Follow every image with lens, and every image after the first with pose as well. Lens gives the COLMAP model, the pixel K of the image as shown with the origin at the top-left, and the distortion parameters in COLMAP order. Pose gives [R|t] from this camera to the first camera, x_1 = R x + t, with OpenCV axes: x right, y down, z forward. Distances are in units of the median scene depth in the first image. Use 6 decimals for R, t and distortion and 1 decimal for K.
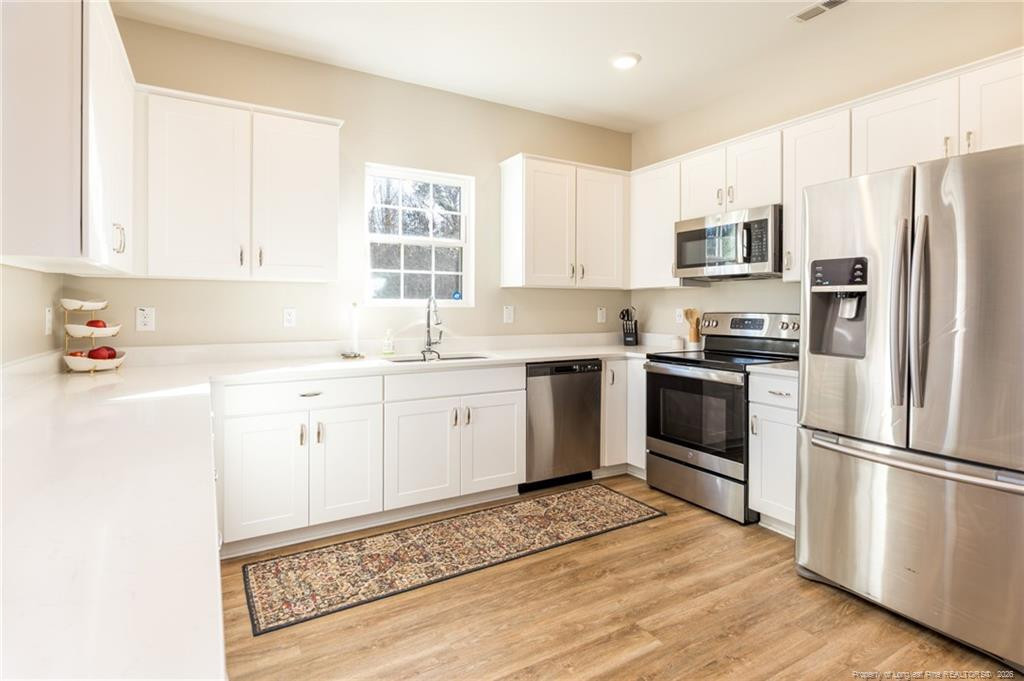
lens RADIAL K [[515.2, 0, 518.0], [0, 515.2, 308.9], [0, 0, 1]] dist [-0.012638, -0.000385]
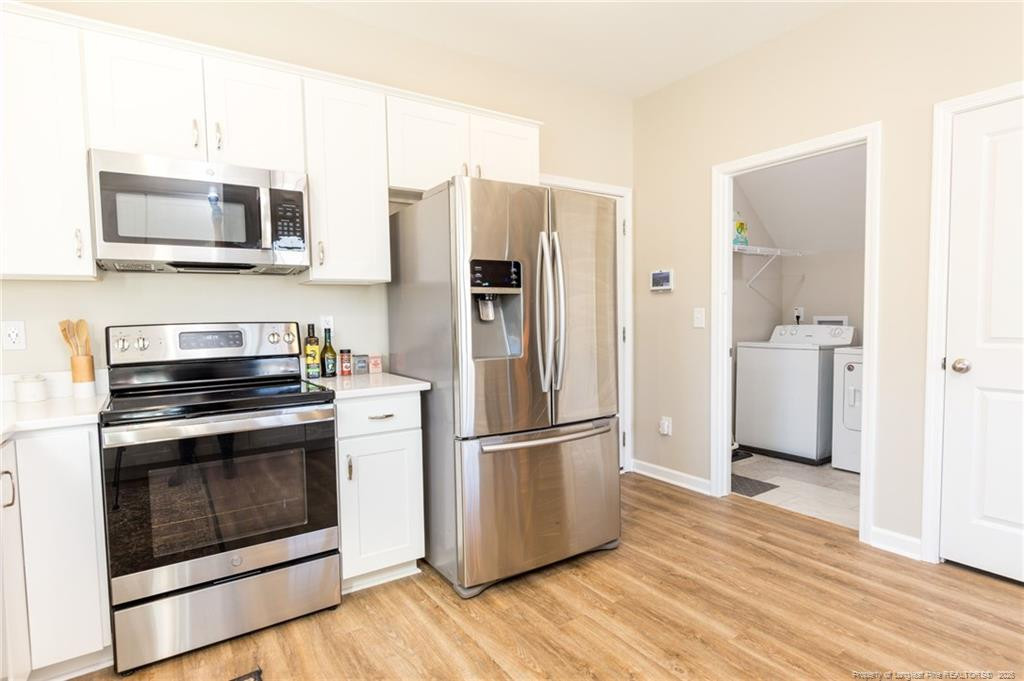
lens RADIAL K [[538.3, 0, 512.0], [0, 538.3, 340.5], [0, 0, 1]] dist [0.000111, 0.000010]
pose [[-0.051523, -0.058774, 0.996941, -0.310943], [0.021127, 0.997979, 0.059928, -0.003100], [-0.998448, 0.024150, -0.050177, 0.742066]]
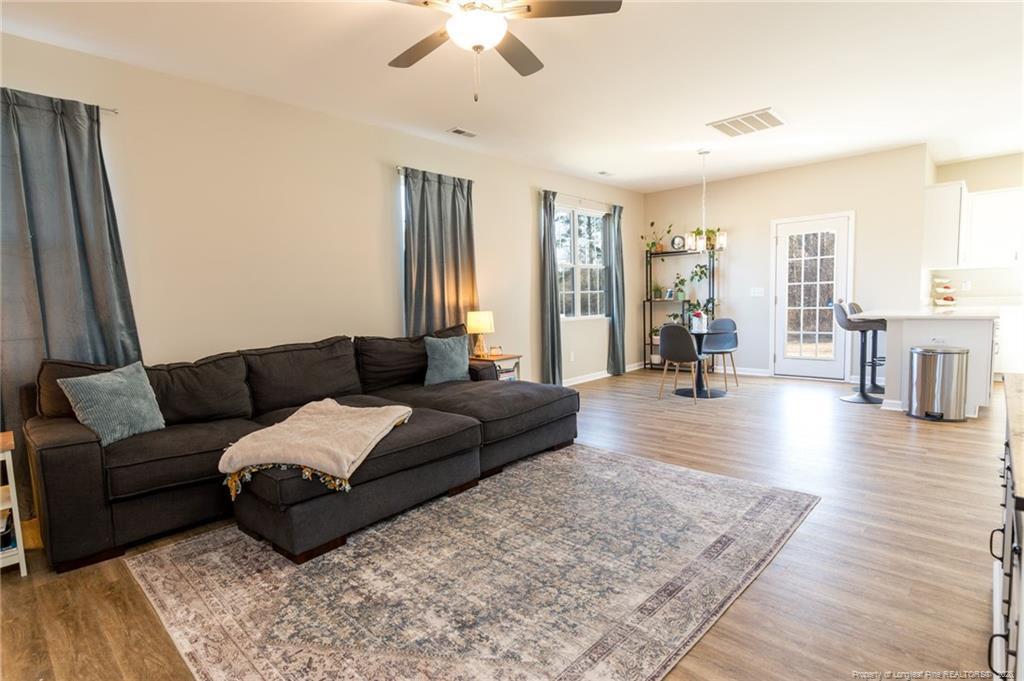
lens RADIAL K [[504.7, 0, 512.9], [0, 504.7, 345.9], [0, 0, 1]] dist [-0.003107, -0.000866]
pose [[0.277003, 0.077306, -0.957754, 0.921093], [0.028999, 0.995632, 0.088750, 0.029448], [0.960431, -0.052358, 0.273552, -1.628049]]
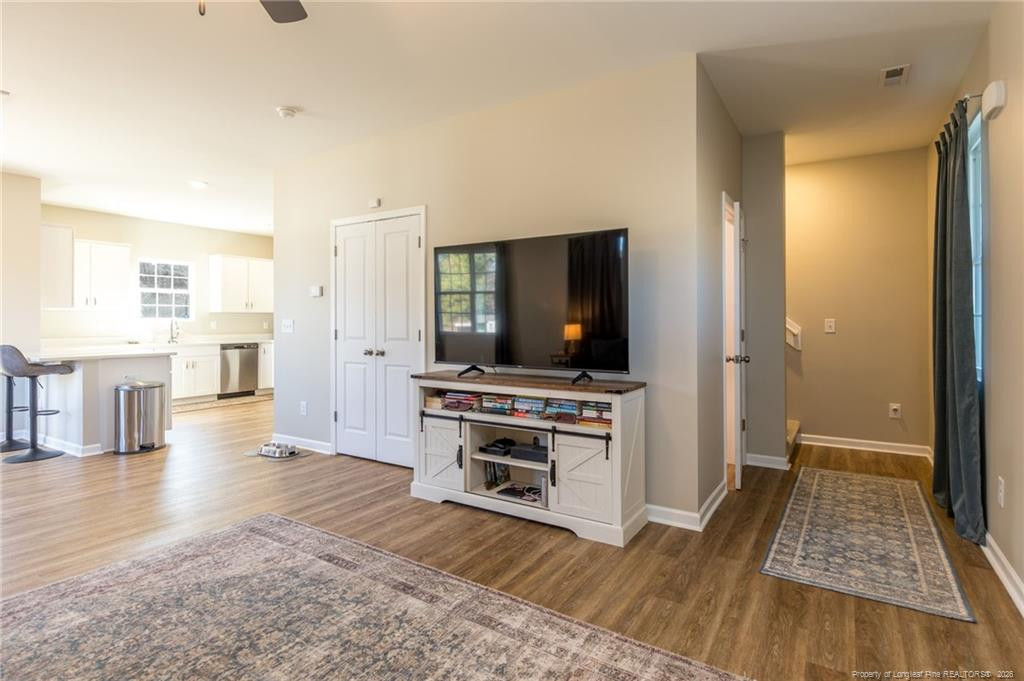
lens RADIAL K [[524.8, 0, 515.5], [0, 524.8, 320.6], [0, 0, 1]] dist [0.000351, 0.000047]
pose [[0.891320, -0.005120, 0.453346, 0.147837], [0.008398, 0.999951, -0.005218, 0.021290], [-0.453297, 0.008458, 0.891319, -2.049390]]
